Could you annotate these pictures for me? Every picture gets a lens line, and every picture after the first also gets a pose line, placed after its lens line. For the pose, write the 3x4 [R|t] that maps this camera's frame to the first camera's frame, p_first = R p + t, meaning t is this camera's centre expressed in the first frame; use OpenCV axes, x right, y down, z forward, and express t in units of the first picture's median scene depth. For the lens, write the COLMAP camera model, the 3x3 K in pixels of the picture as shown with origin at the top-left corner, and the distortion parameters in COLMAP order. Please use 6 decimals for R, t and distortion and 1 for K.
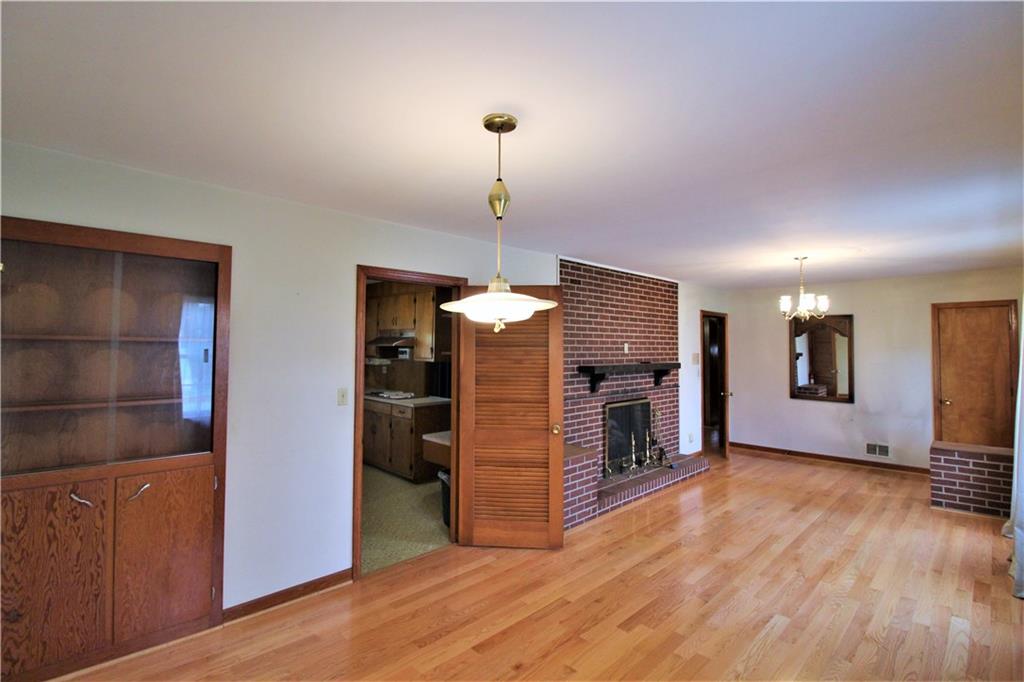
lens RADIAL K [[488.4, 0, 508.9], [0, 488.4, 327.4], [0, 0, 1]] dist [0.000197, -0.015496]
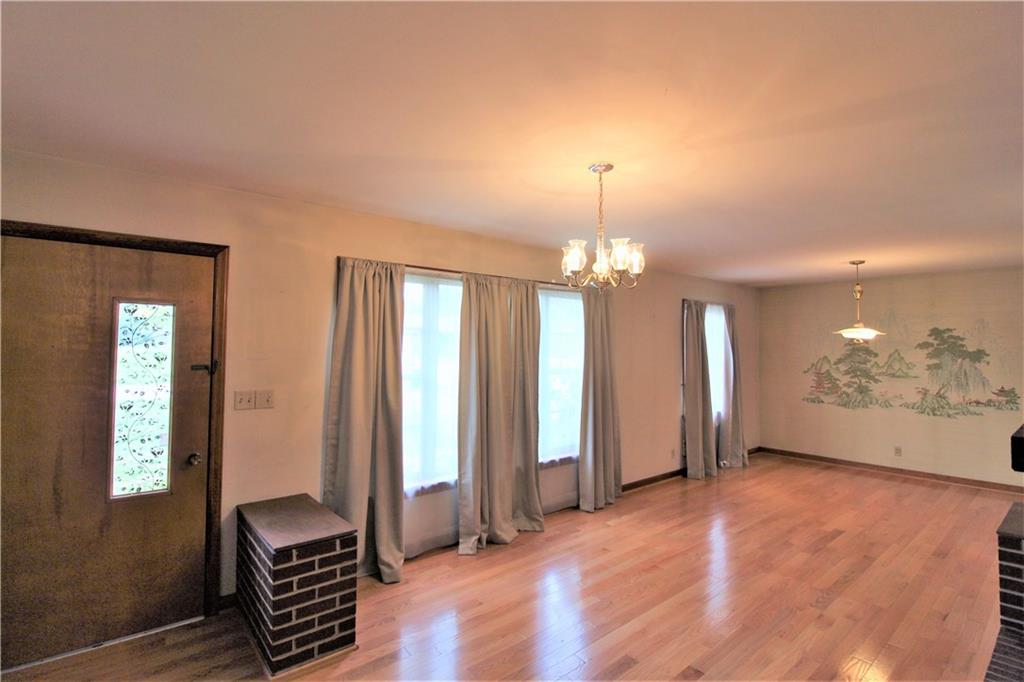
lens RADIAL K [[488.4, 0, 508.9], [0, 488.4, 327.4], [0, 0, 1]] dist [0.000197, -0.015496]
pose [[-0.992504, -0.004450, 0.122128, 0.567018], [-0.014427, 0.996615, -0.080937, 0.059026], [-0.121355, -0.082092, -0.989209, 1.393410]]
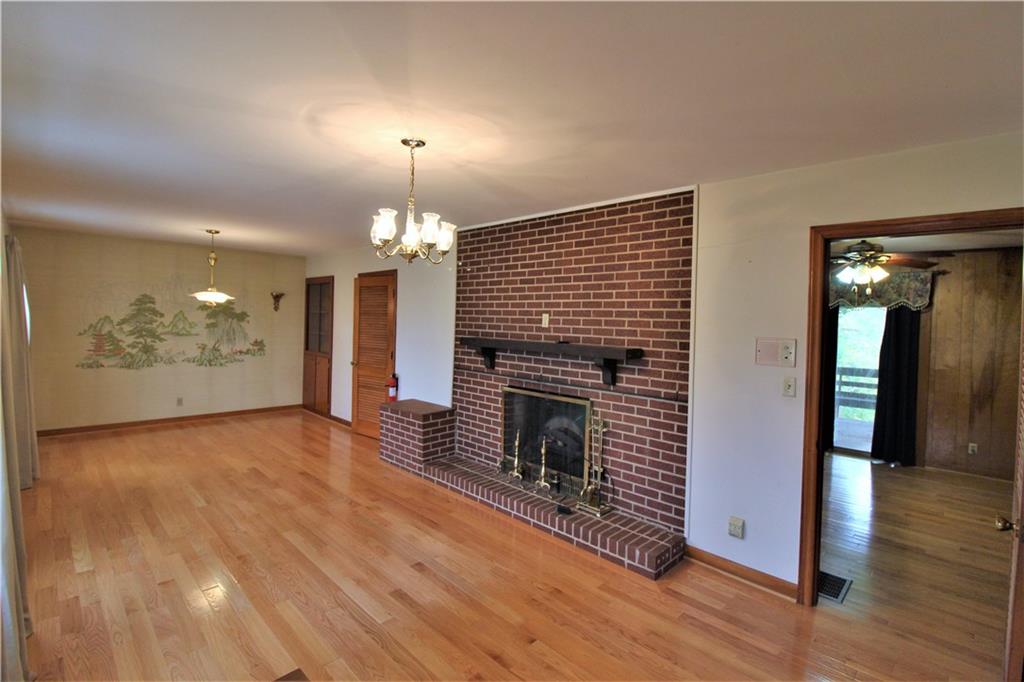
lens RADIAL K [[488.4, 0, 508.9], [0, 488.4, 327.4], [0, 0, 1]] dist [0.000197, -0.015496]
pose [[-0.008098, 0.014455, -0.999863, 1.038712], [0.015125, 0.999783, 0.014331, 0.044558], [0.999853, -0.015007, -0.008314, 1.016966]]
